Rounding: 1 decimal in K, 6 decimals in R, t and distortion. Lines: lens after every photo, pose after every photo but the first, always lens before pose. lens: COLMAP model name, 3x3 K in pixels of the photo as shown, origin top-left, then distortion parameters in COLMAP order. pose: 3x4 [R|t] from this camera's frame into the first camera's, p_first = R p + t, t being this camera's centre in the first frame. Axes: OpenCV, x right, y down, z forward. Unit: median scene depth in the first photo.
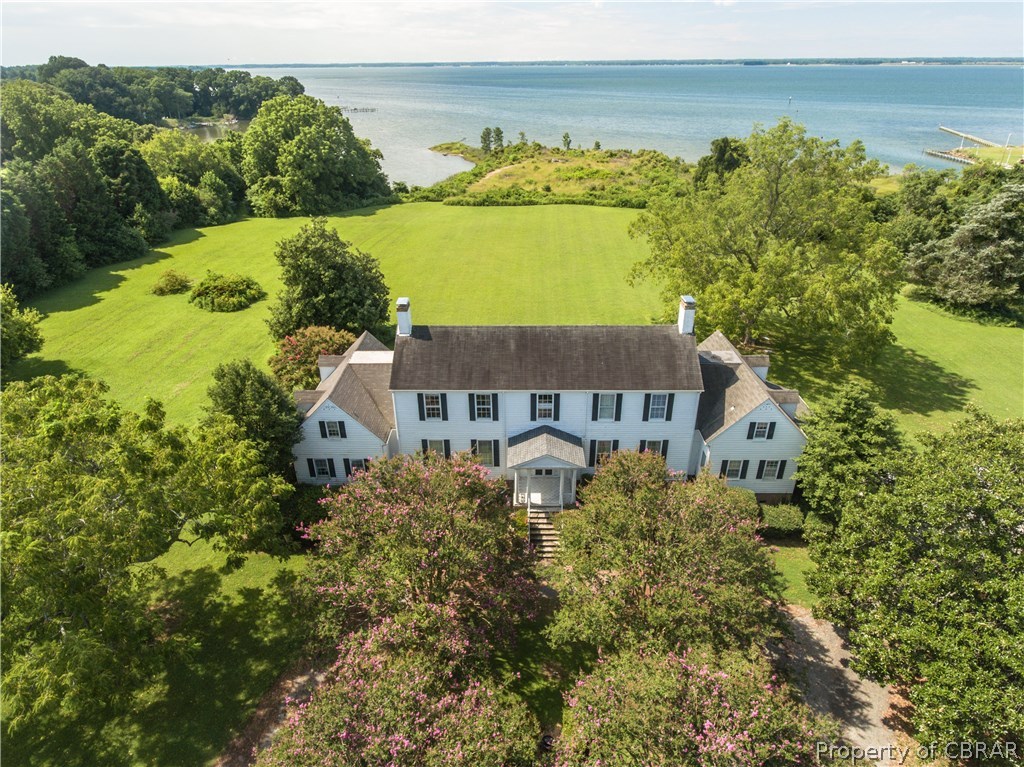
lens RADIAL K [[599.5, 0, 512.0], [0, 599.5, 383.5], [0, 0, 1]] dist [-0.005949, -0.003878]
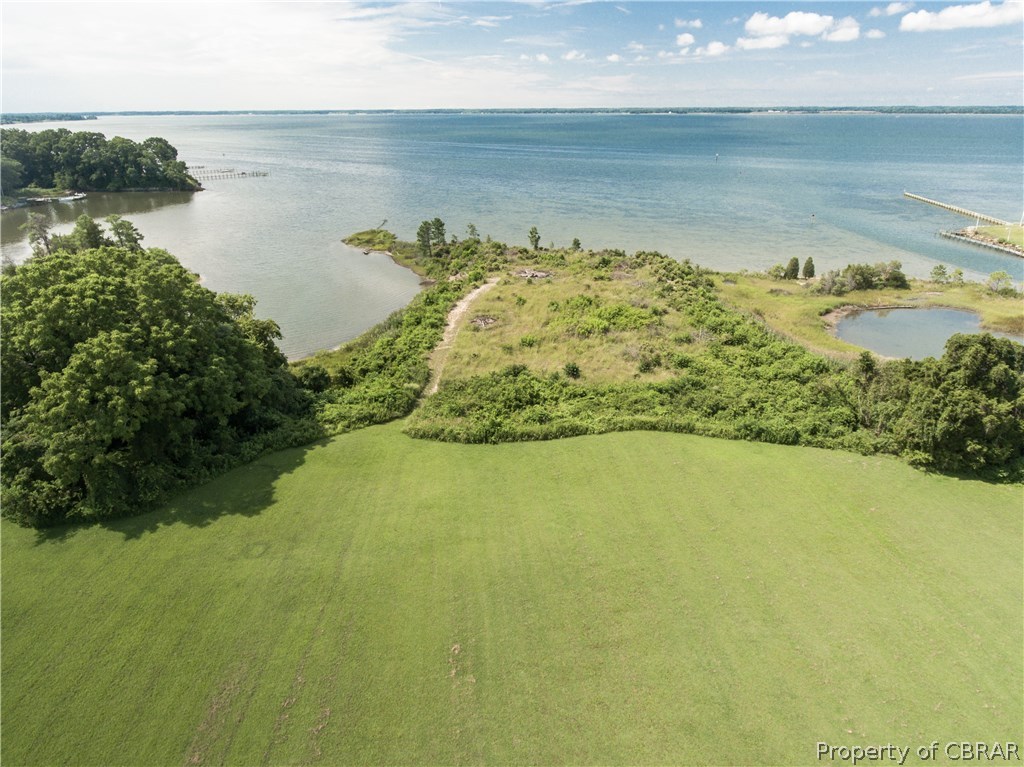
lens RADIAL K [[599.5, 0, 512.0], [0, 599.5, 383.5], [0, 0, 1]] dist [-0.005949, -0.003878]
pose [[0.987604, -0.061313, 0.144497, -0.052580], [0.070403, 0.995793, -0.058655, -0.169712], [-0.140293, 0.068101, 0.987765, 0.257059]]
